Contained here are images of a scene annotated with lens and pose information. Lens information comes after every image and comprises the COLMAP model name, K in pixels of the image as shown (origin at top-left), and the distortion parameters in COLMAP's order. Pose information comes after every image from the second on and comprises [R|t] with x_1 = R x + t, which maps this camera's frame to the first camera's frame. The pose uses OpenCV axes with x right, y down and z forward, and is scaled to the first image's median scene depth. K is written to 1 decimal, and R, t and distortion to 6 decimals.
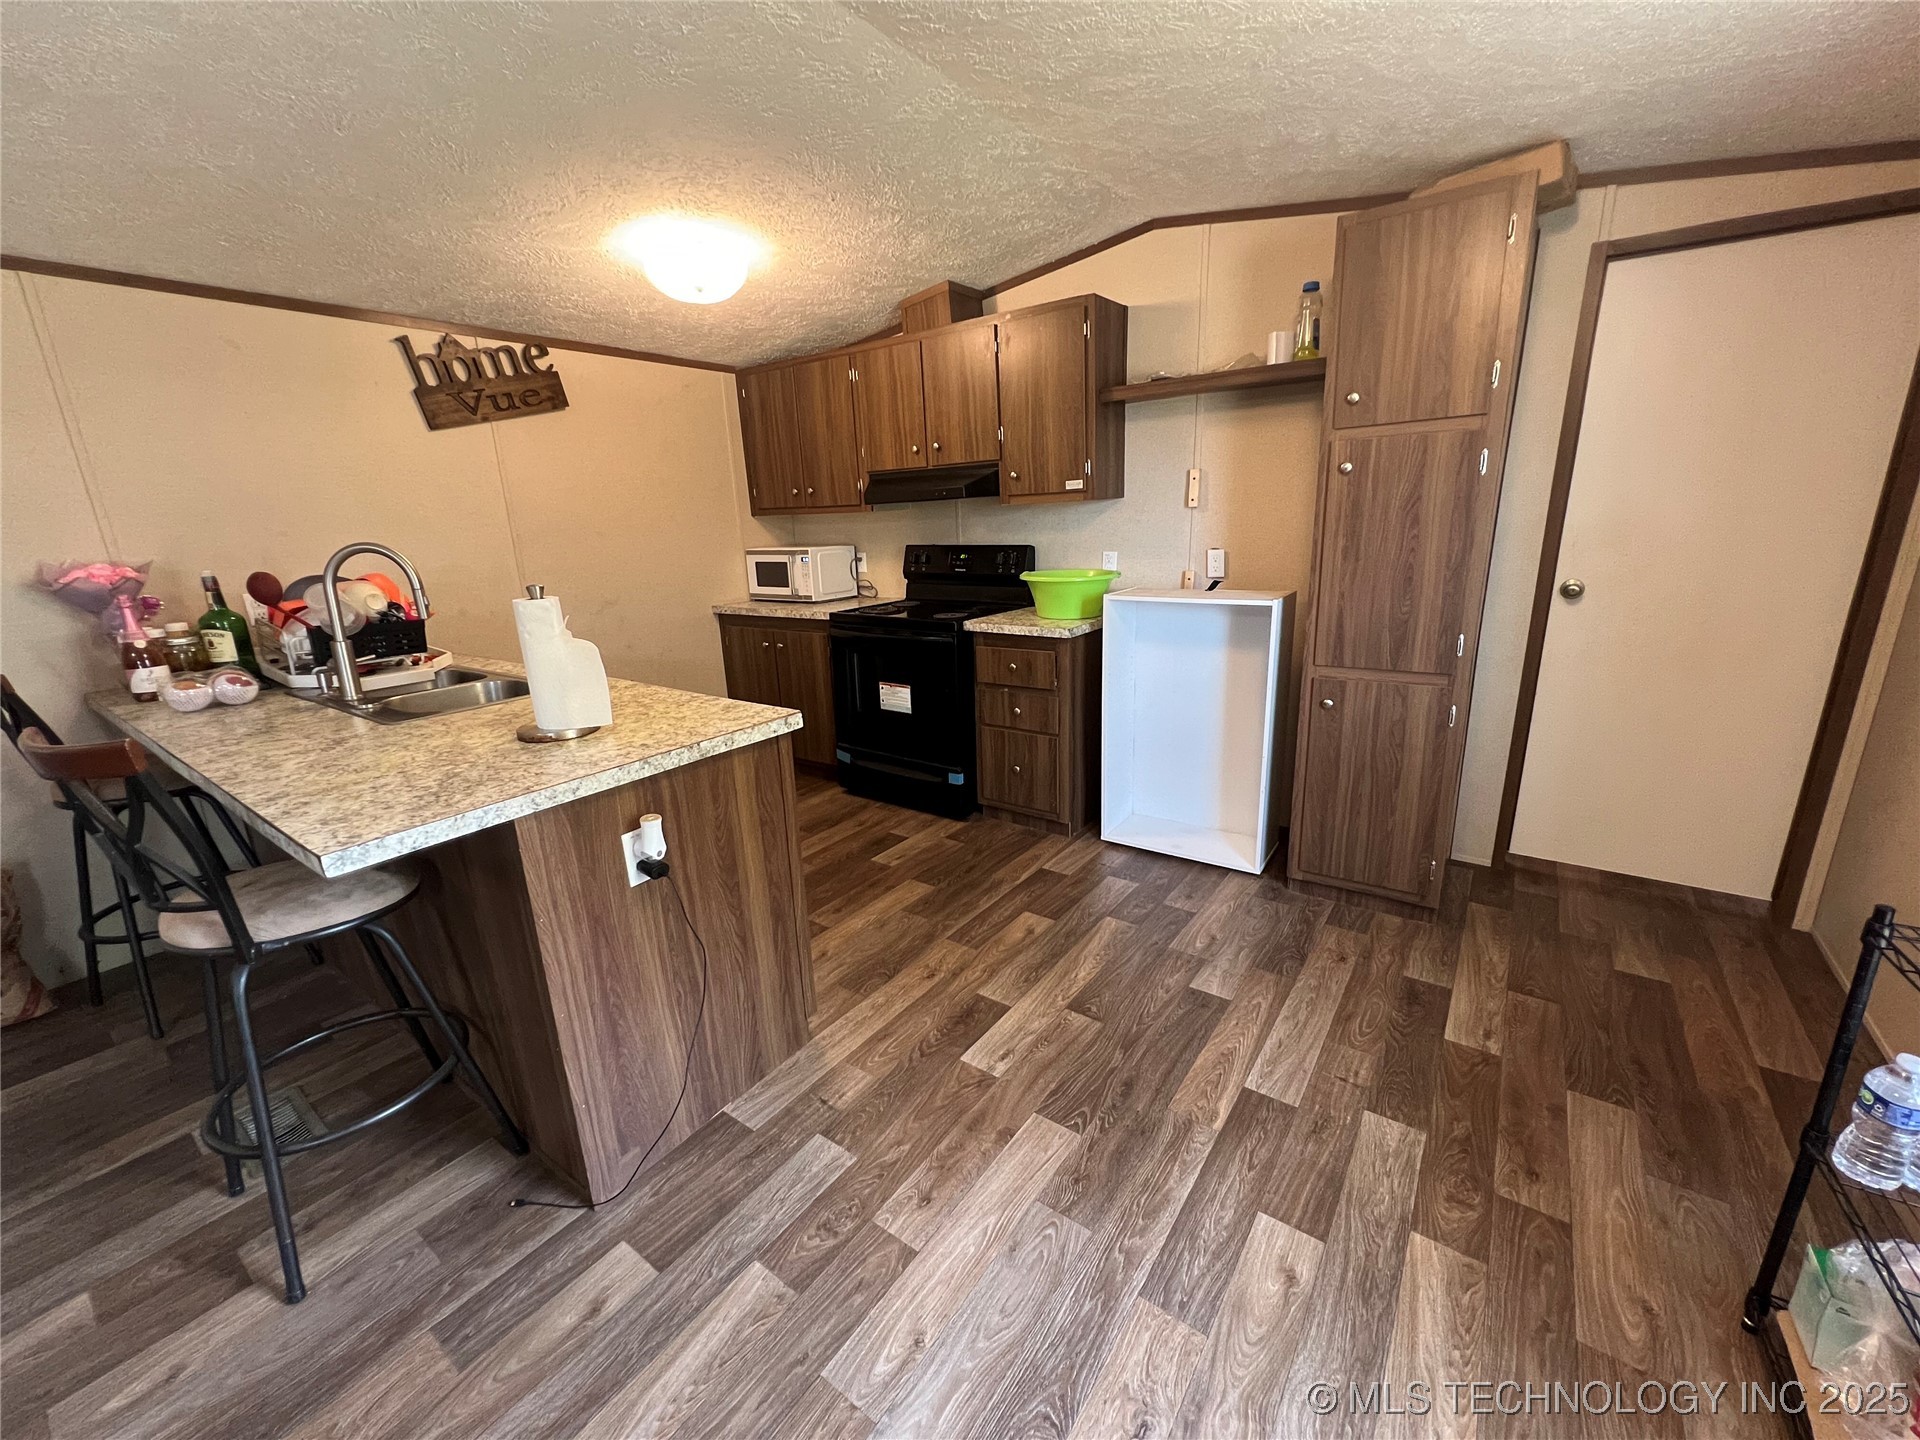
lens RADIAL K [[769.5, 0, 963.7], [0, 769.5, 717.5], [0, 0, 1]] dist [-0.003057, 0.001312]
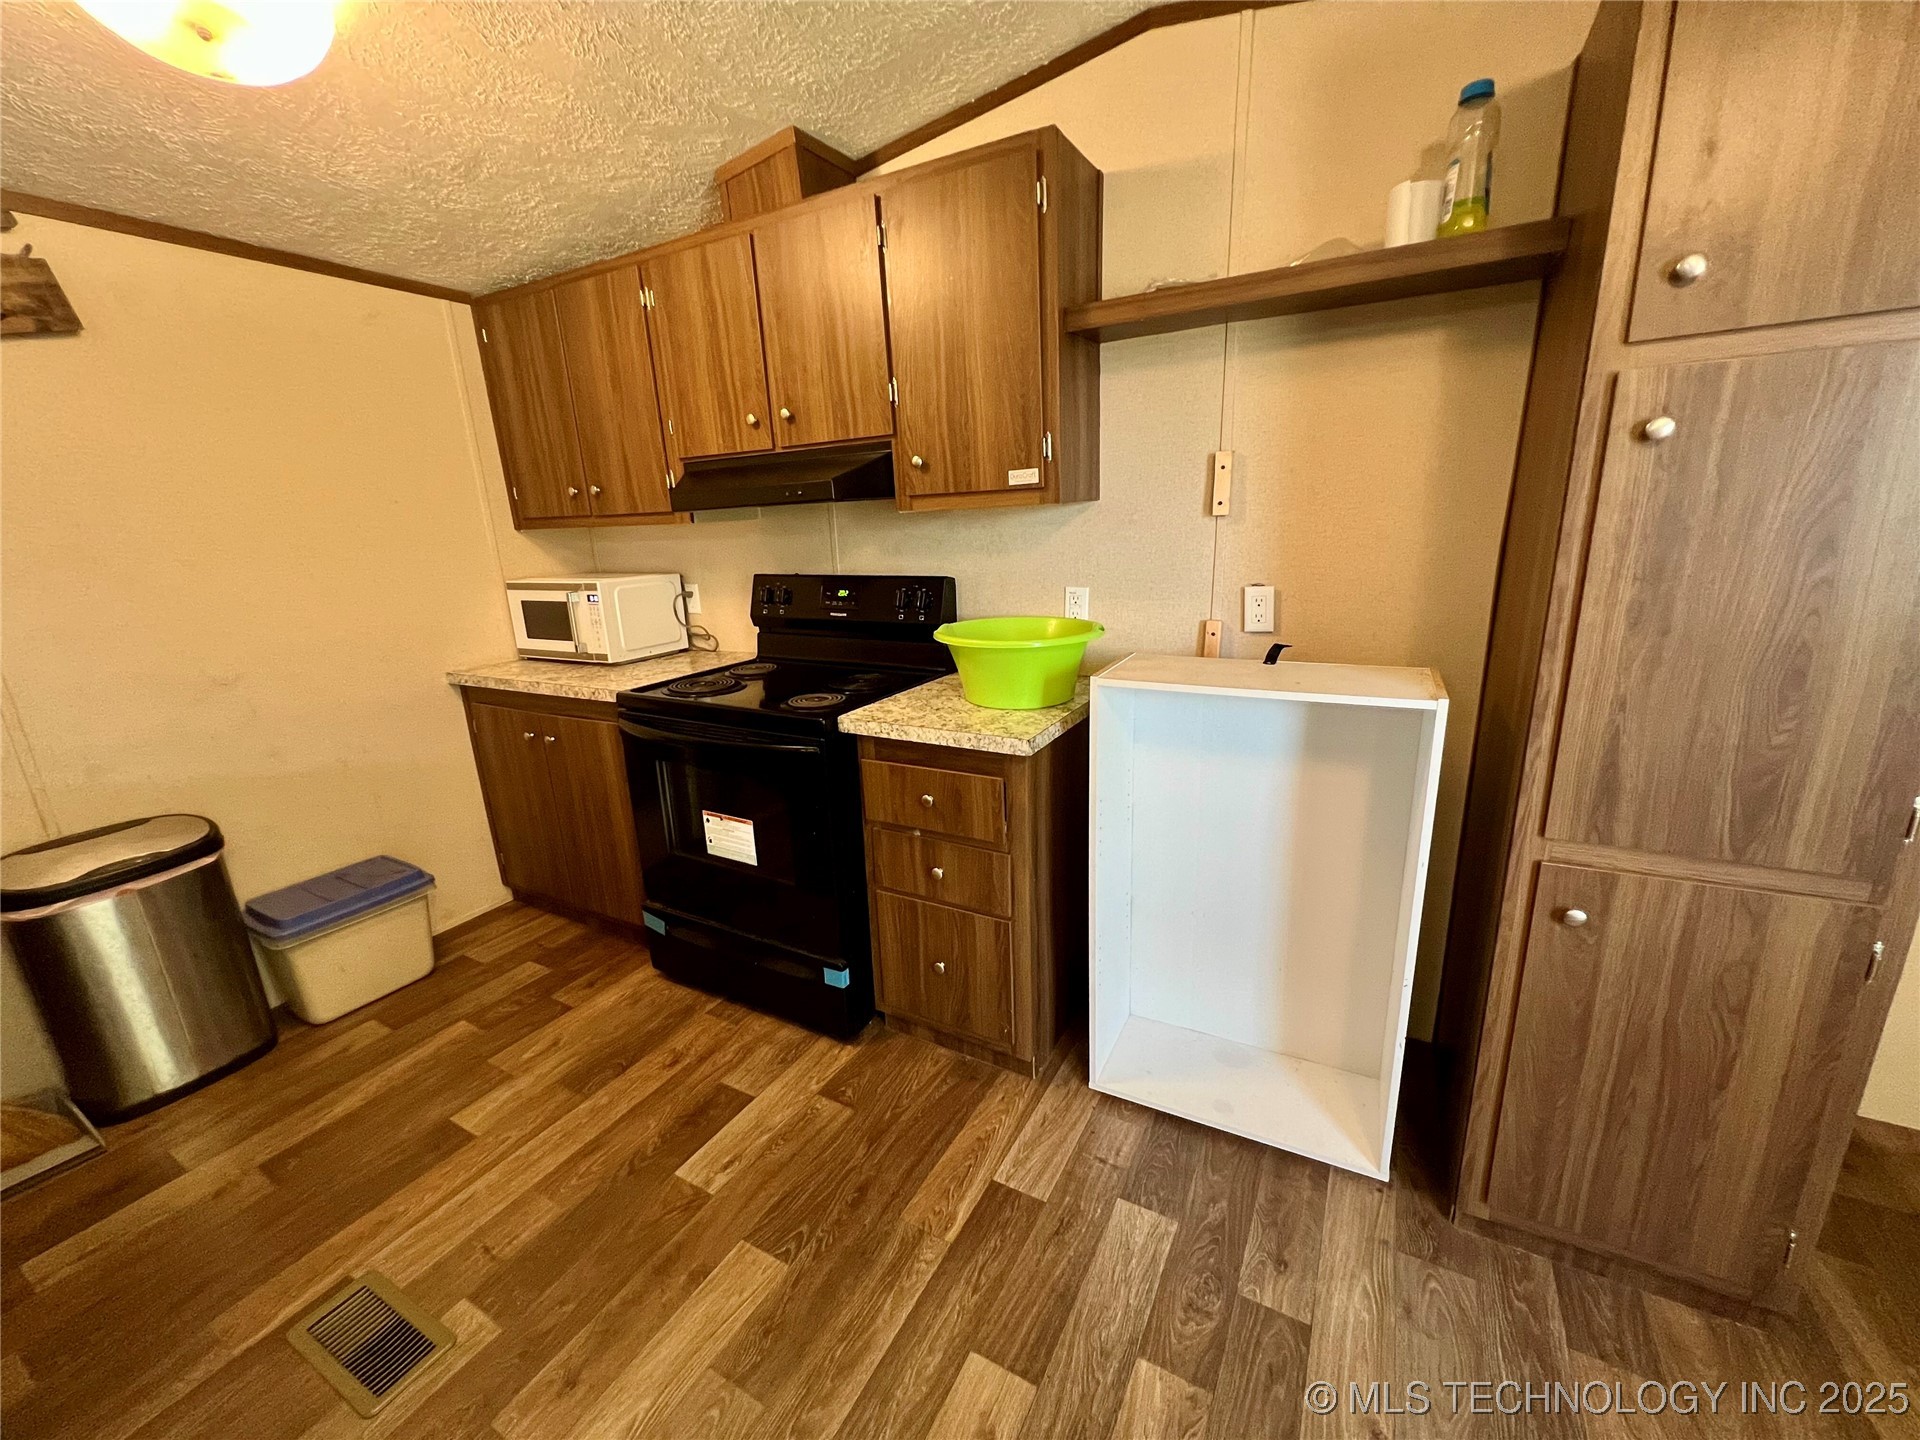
lens RADIAL K [[769.5, 0, 963.1], [0, 769.5, 717.7], [0, 0, 1]] dist [-0.003057, 0.001312]
pose [[0.992933, -0.032569, 0.114122, 0.026994], [0.033348, 0.999432, -0.004918, -0.119015], [-0.113897, 0.008689, 0.993455, 0.426732]]
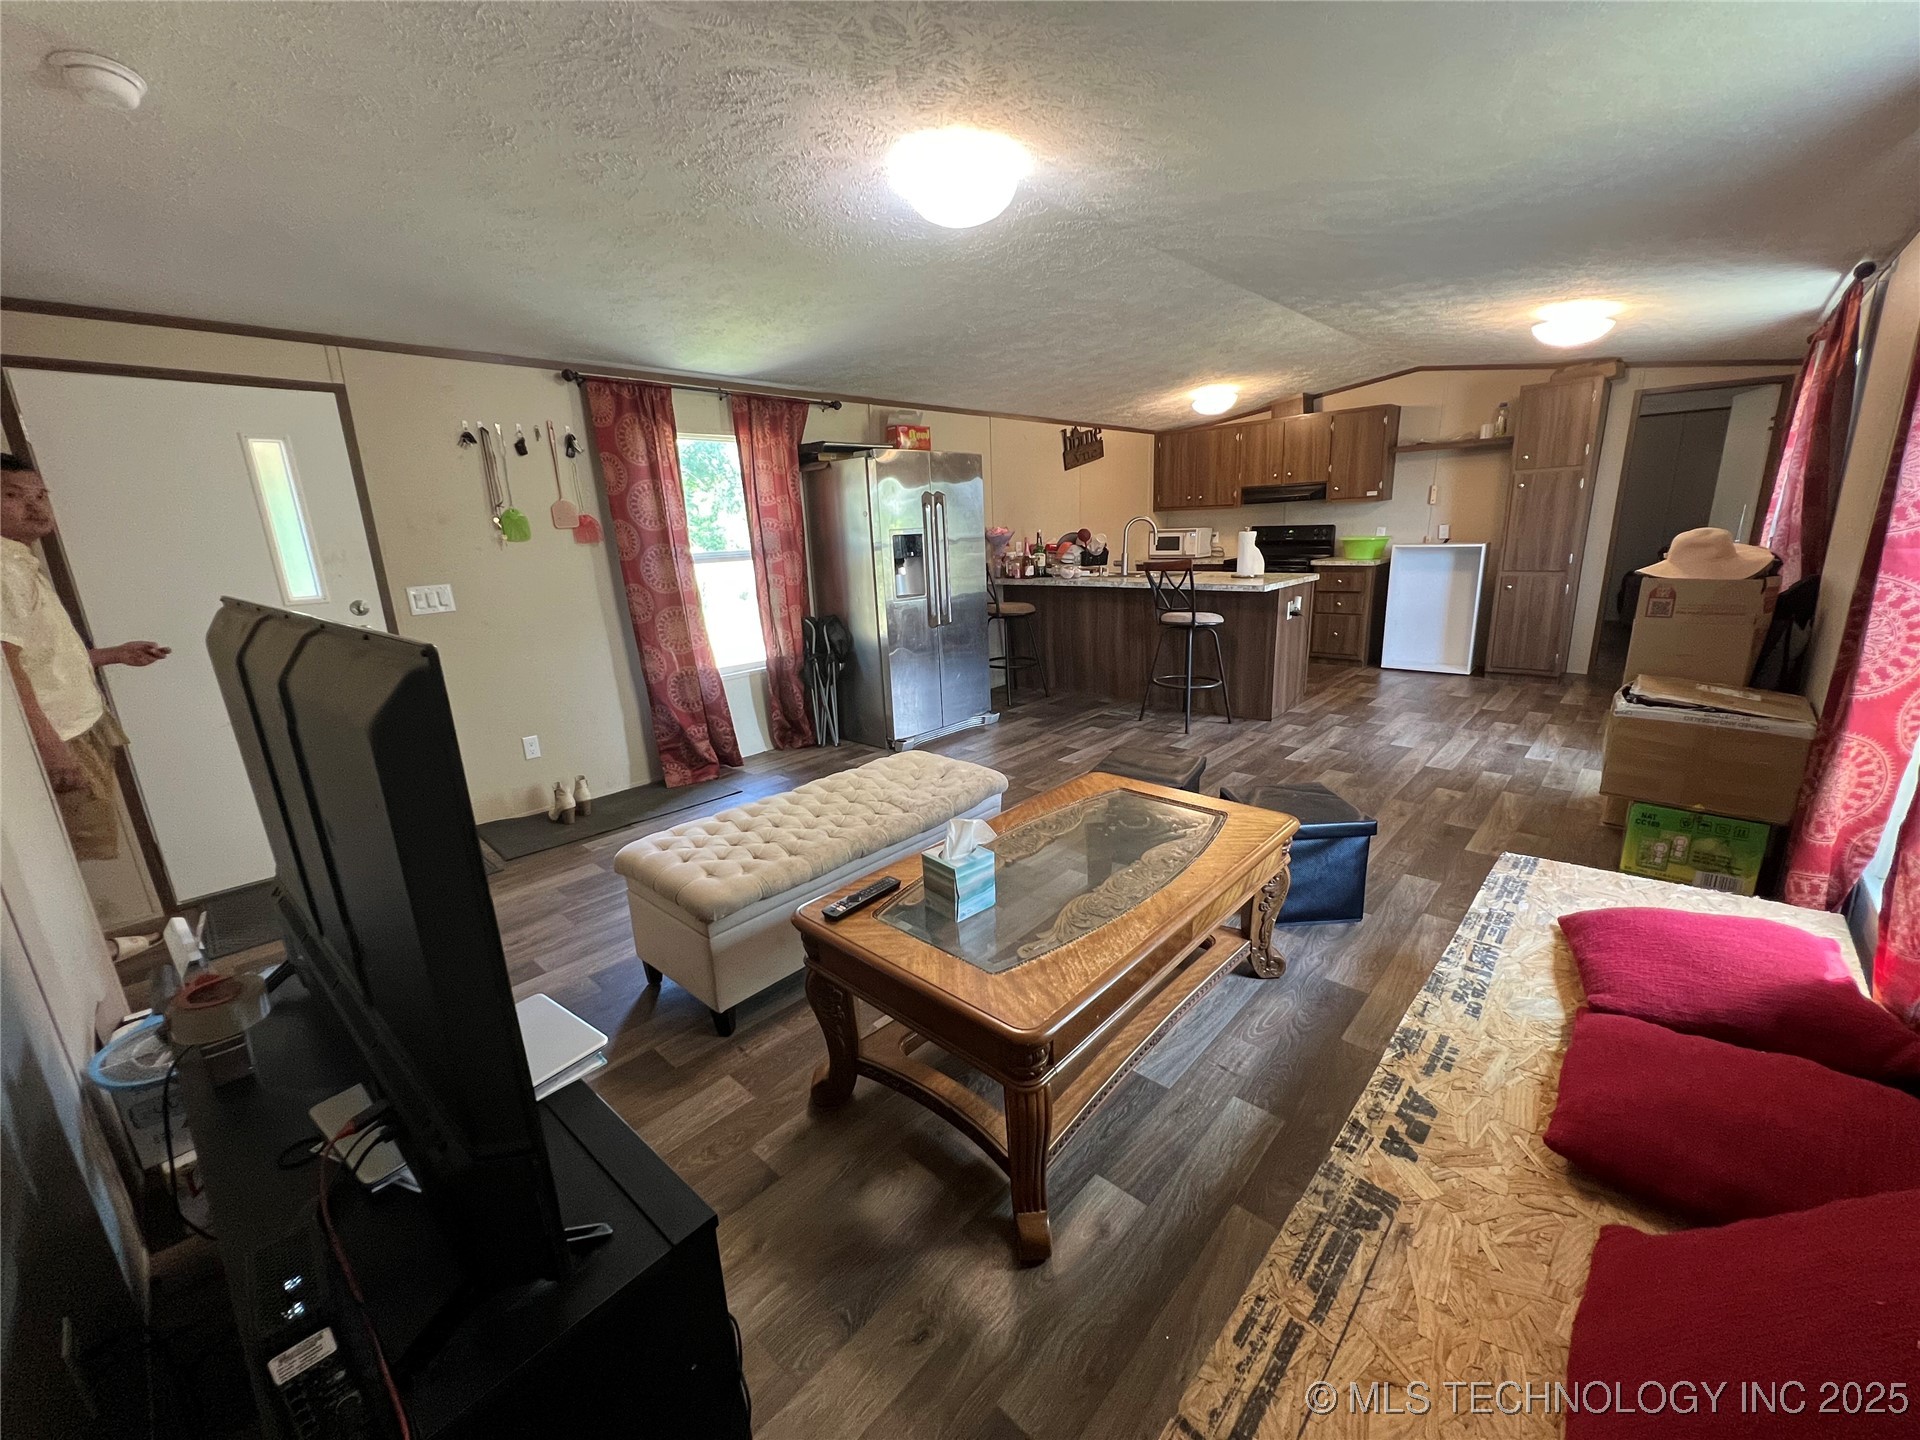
lens RADIAL K [[769.5, 0, 961.1], [0, 769.5, 714.8], [0, 0, 1]] dist [-0.003057, 0.001312]
pose [[0.992953, 0.025941, -0.115635, -0.679494], [-0.027224, 0.999584, -0.009529, 0.331166], [0.115340, 0.012610, 0.993246, -1.137249]]
